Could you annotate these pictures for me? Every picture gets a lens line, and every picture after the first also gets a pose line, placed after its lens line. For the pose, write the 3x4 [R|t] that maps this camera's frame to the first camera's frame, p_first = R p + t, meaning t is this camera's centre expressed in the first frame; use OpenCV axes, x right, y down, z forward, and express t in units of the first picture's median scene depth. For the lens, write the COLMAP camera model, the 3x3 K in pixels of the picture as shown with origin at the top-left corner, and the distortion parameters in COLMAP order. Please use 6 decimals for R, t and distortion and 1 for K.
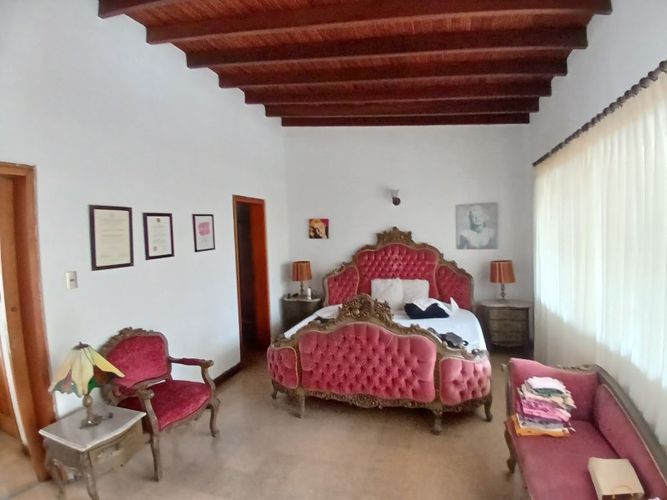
lens RADIAL K [[334.4, 0, 345.8], [0, 334.4, 244.4], [0, 0, 1]] dist [0.039193, -0.071653]
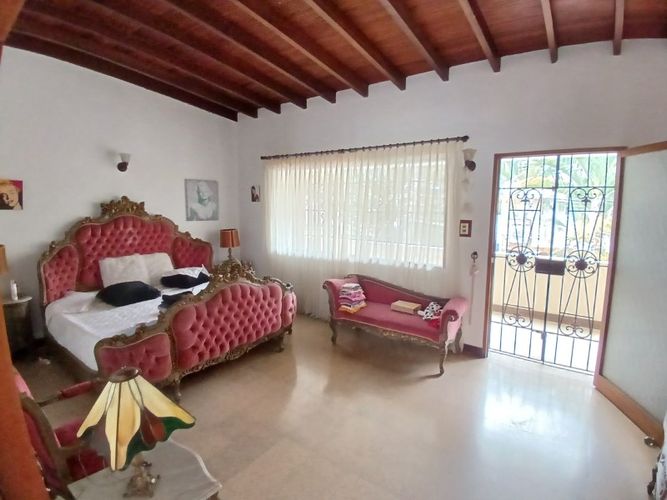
lens RADIAL K [[333.8, 0, 346.8], [0, 333.8, 245.8], [0, 0, 1]] dist [0.036172, -0.072886]
pose [[0.302329, -0.077609, 0.950039, -0.526584], [0.014206, 0.996936, 0.076919, 0.018353], [-0.953098, -0.009758, 0.302505, 0.192847]]
